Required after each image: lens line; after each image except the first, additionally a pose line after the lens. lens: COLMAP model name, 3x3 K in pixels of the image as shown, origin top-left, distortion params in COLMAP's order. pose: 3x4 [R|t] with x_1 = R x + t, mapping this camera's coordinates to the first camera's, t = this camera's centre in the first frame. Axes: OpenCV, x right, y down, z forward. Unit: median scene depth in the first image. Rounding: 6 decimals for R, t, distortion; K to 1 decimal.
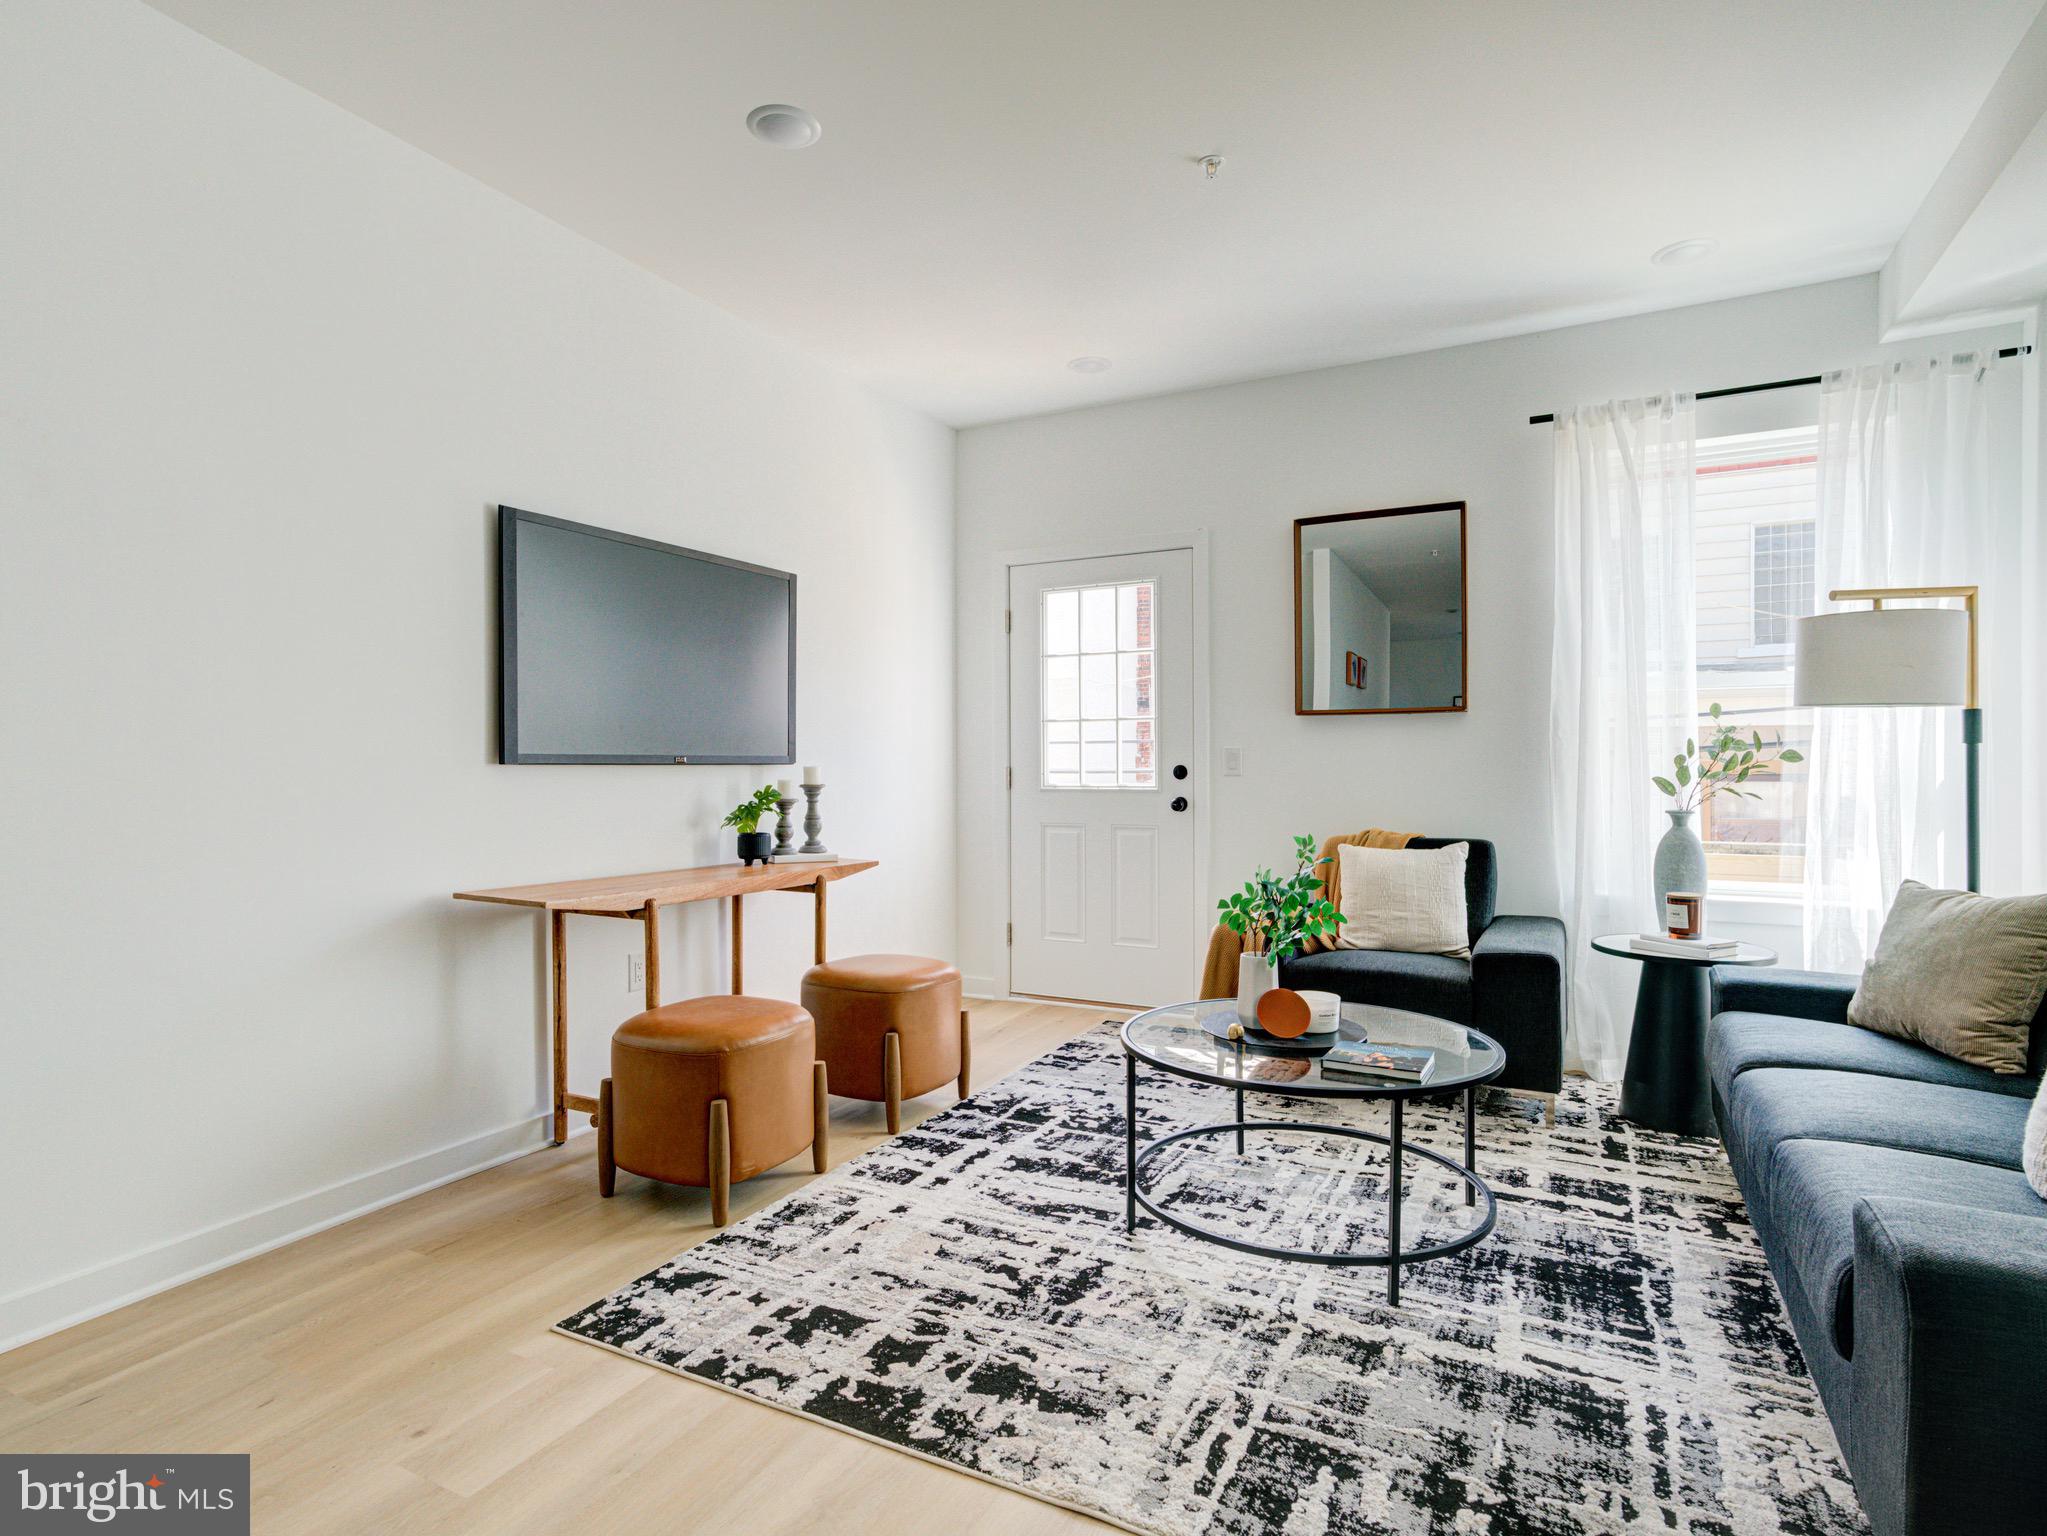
lens RADIAL K [[1067.5, 0, 1023.5], [0, 1067.5, 768.0], [0, 0, 1]] dist [0.000668, 0.016462]
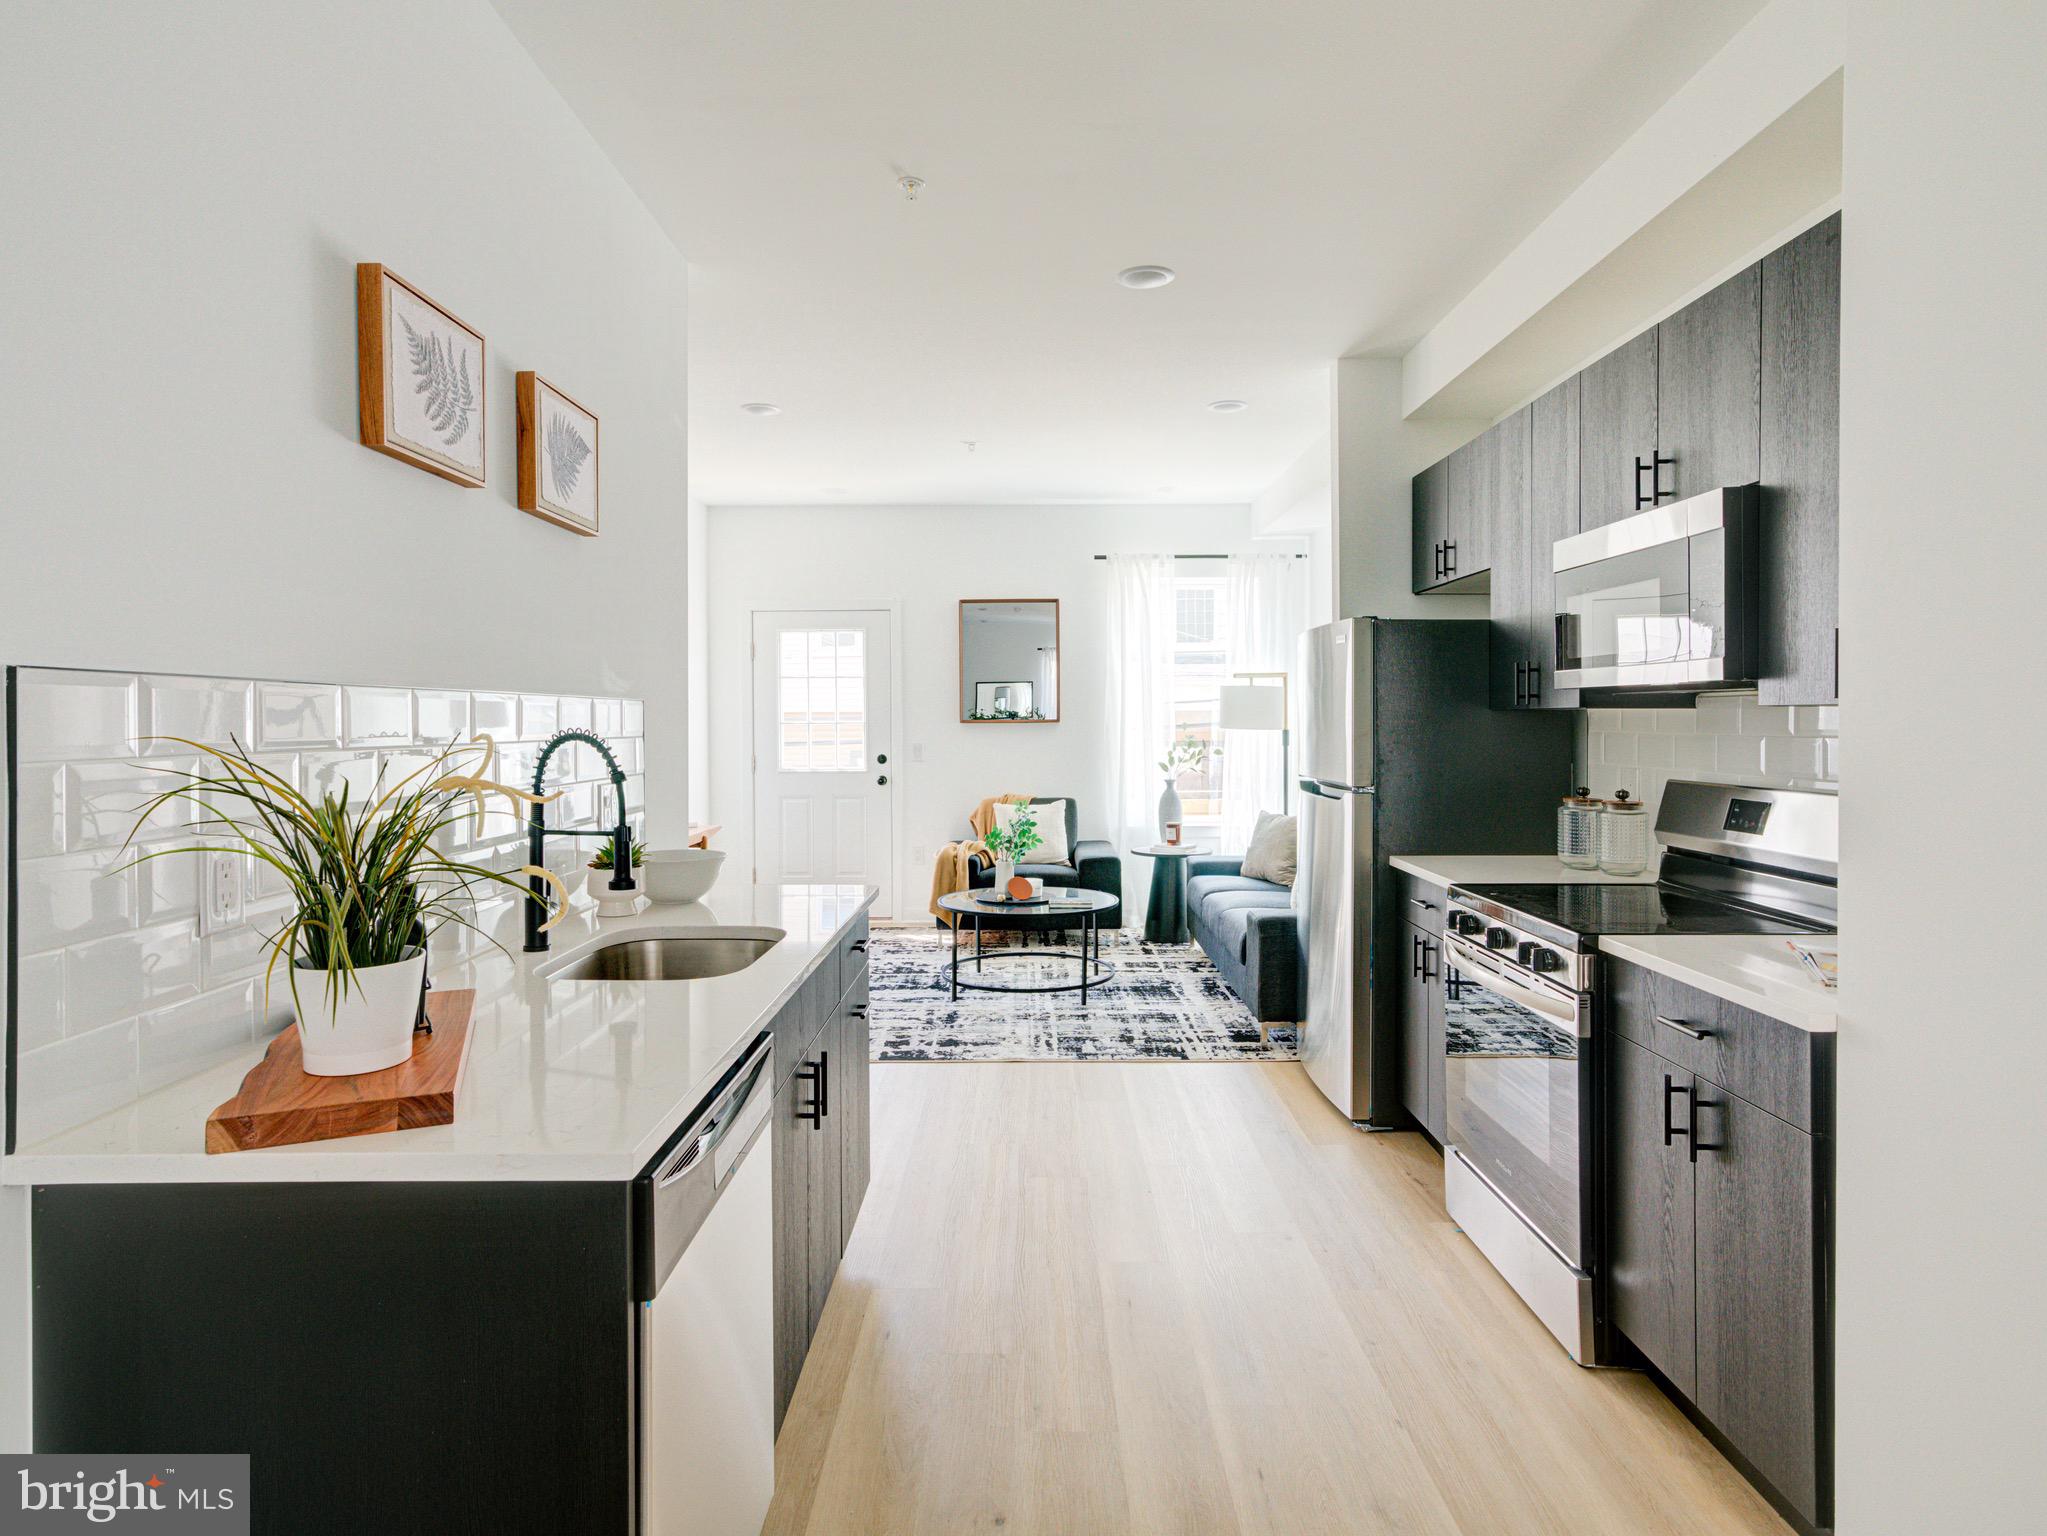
lens RADIAL K [[1067.5, 0, 1023.5], [0, 1067.5, 768.0], [0, 0, 1]] dist [0.000668, 0.016462]
pose [[0.893351, -0.022183, 0.448811, -0.558808], [0.005161, 0.999221, 0.039115, -0.066409], [-0.449330, -0.032627, 0.892770, -0.685344]]
